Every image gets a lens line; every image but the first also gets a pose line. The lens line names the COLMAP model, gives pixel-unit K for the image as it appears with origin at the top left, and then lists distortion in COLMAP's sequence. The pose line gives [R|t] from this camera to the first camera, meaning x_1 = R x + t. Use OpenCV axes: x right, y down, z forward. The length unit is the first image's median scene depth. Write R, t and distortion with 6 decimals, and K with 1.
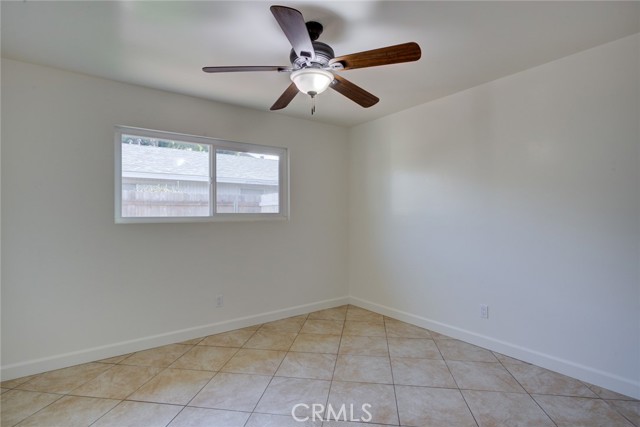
lens RADIAL K [[315.0, 0, 321.8], [0, 315.0, 215.8], [0, 0, 1]] dist [-0.019359, 0.006742]
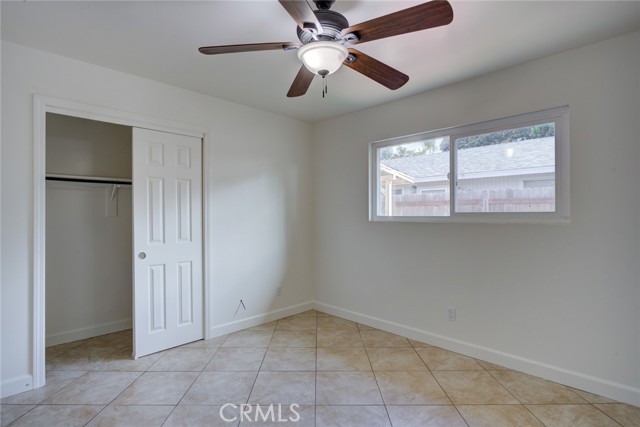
lens RADIAL K [[315.0, 0, 316.3], [0, 315.0, 214.3], [0, 0, 1]] dist [-0.019359, 0.006742]
pose [[0.150394, 0.003717, -0.988619, 0.467021], [-0.004821, 0.999984, 0.003026, -0.004399], [0.988614, 0.004311, 0.150410, 0.492465]]
